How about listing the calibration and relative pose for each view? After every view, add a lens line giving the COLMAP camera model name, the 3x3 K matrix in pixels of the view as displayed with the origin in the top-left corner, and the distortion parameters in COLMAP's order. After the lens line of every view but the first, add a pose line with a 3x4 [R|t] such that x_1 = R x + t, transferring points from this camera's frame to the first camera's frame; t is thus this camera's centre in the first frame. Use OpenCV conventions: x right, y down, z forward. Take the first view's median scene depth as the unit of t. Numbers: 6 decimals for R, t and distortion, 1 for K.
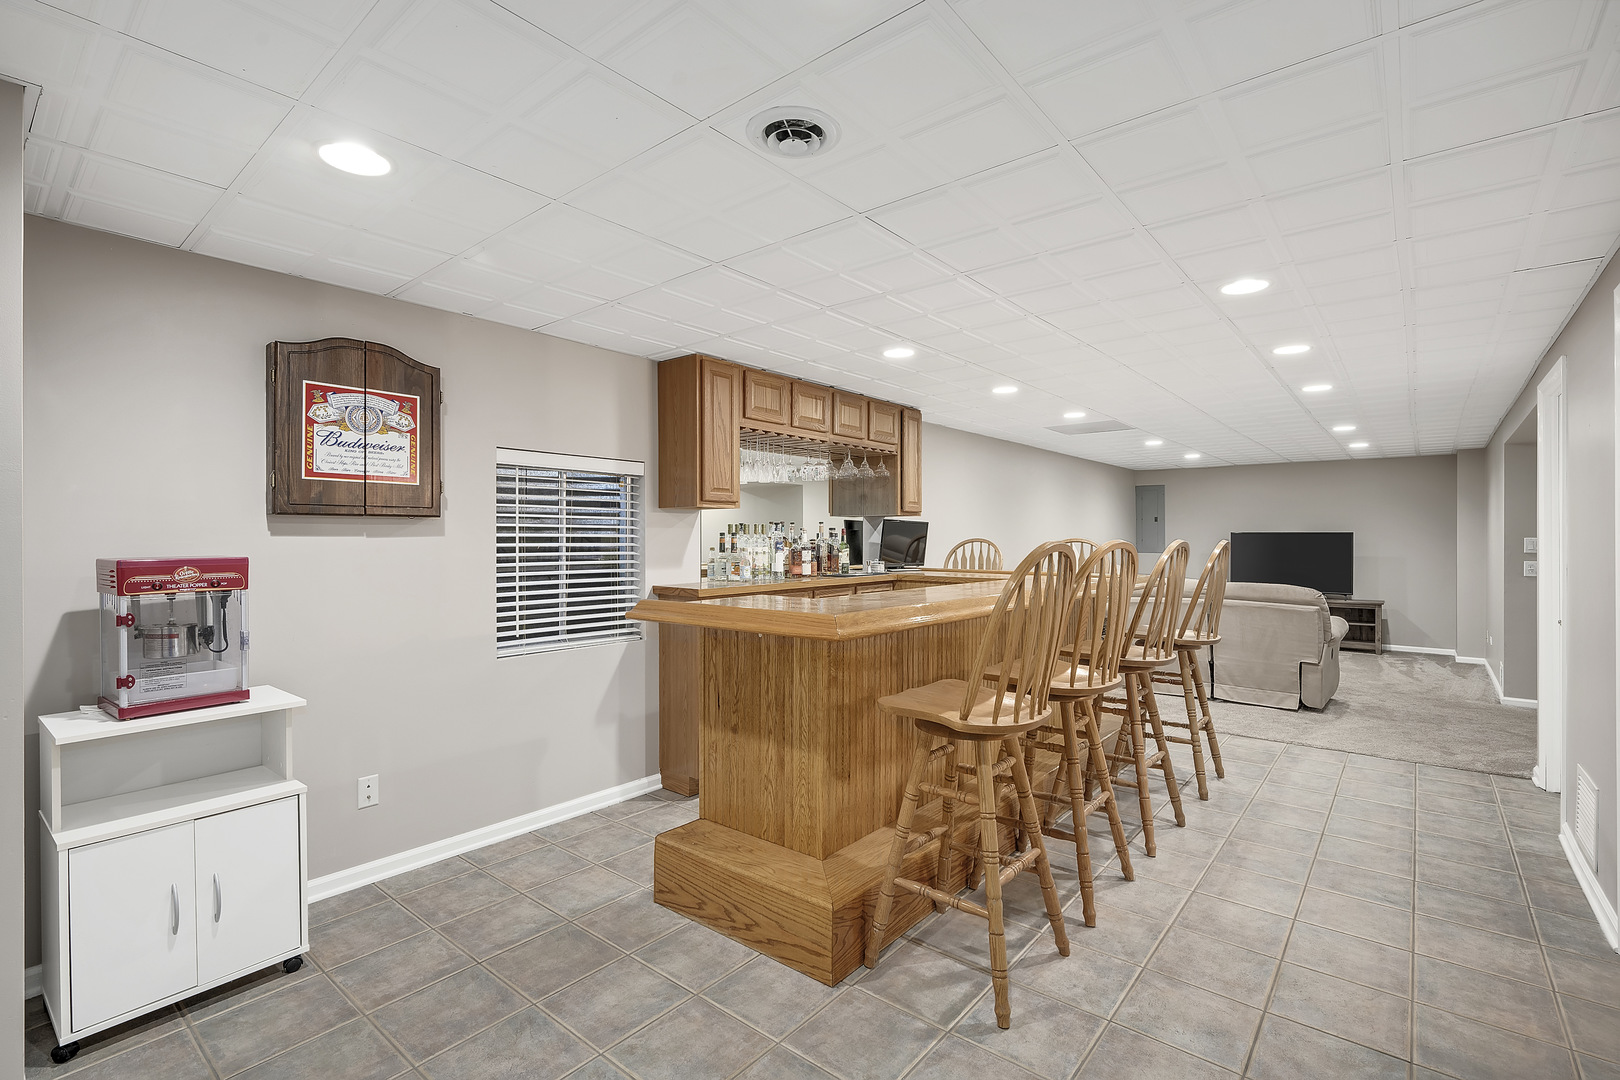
lens RADIAL K [[751.1, 0, 810.4], [0, 751.1, 541.1], [0, 0, 1]] dist [-0.000206, -0.001473]
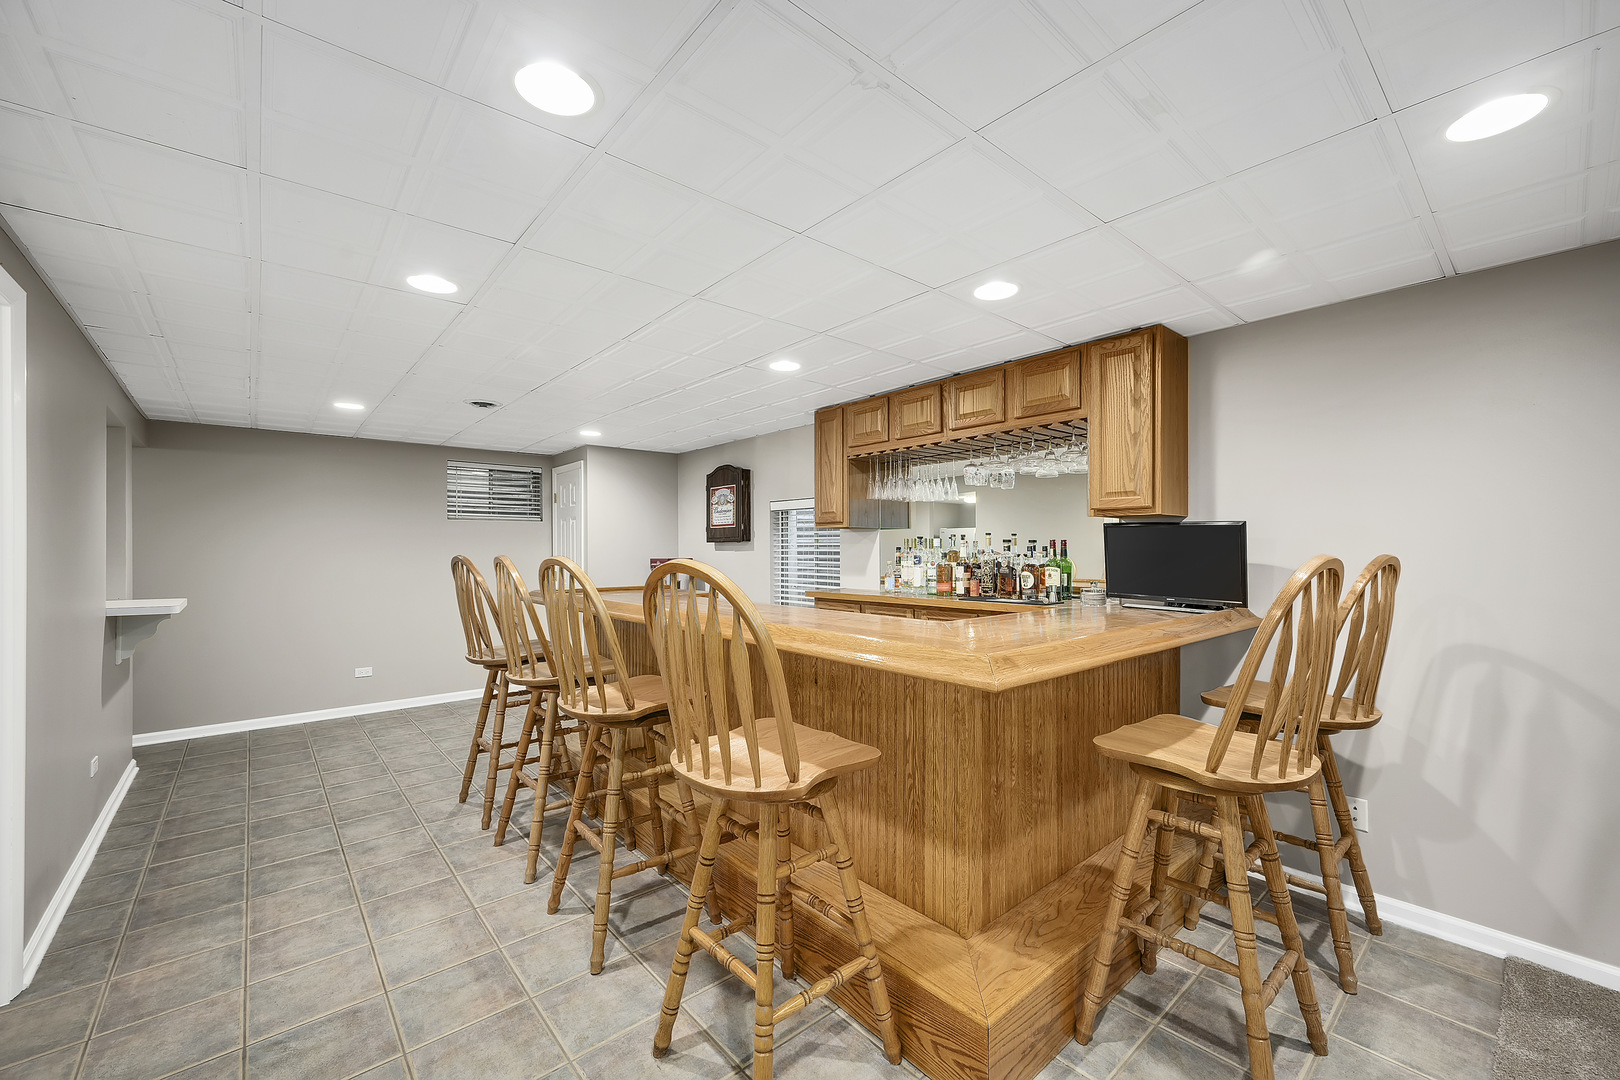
lens RADIAL K [[639.3, 0, 810.6], [0, 639.3, 551.1], [0, 0, 1]] dist [0.001467, -0.000841]
pose [[-0.169256, 0.002511, -0.985569, 1.235297], [-0.003073, 0.999991, 0.003076, -0.012045], [0.985567, 0.003550, -0.169247, 1.537458]]
